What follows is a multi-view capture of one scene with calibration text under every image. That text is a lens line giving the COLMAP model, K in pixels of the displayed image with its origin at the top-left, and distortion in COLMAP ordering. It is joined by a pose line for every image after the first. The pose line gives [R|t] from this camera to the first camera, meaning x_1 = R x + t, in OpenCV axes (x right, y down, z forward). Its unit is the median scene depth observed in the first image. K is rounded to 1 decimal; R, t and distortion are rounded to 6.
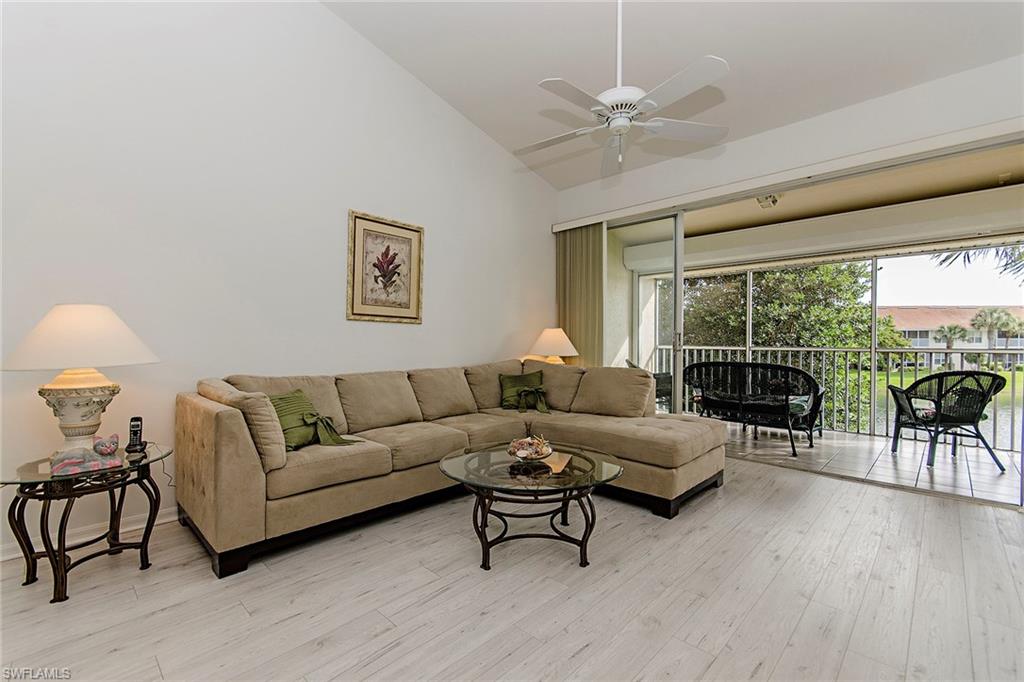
lens RADIAL K [[441.9, 0, 510.9], [0, 441.9, 343.1], [0, 0, 1]] dist [0.000910, 0.000067]
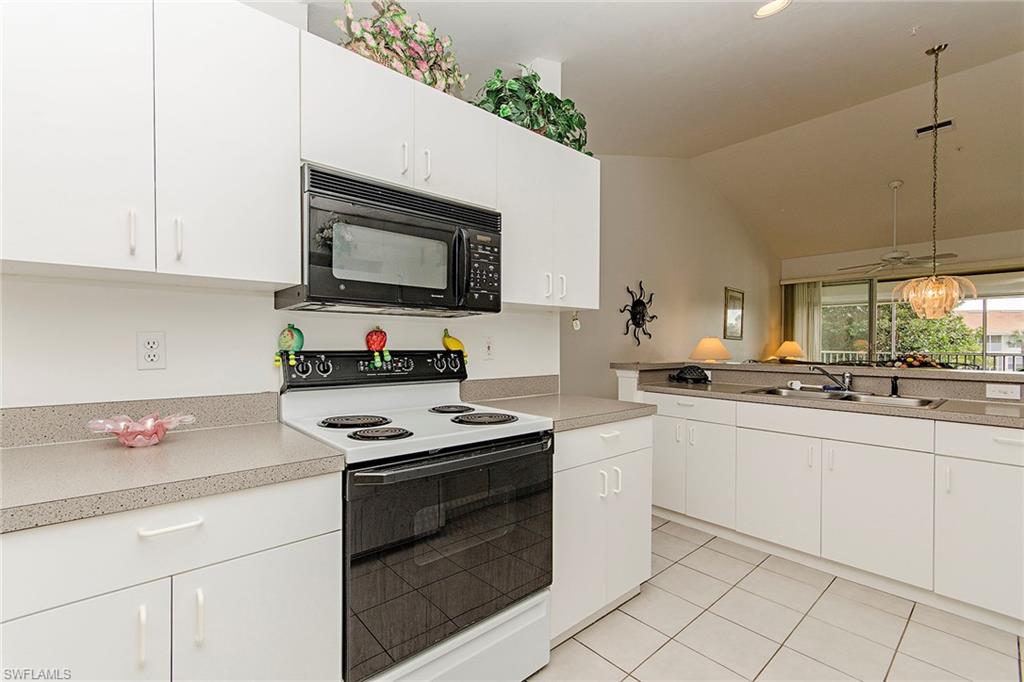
lens RADIAL K [[441.9, 0, 513.9], [0, 441.9, 344.4], [0, 0, 1]] dist [0.000910, 0.000067]
pose [[0.997256, -0.000624, -0.074030, -0.383445], [0.000114, 0.999976, -0.006889, -0.003521], [0.074033, 0.006862, 0.997232, -0.374321]]
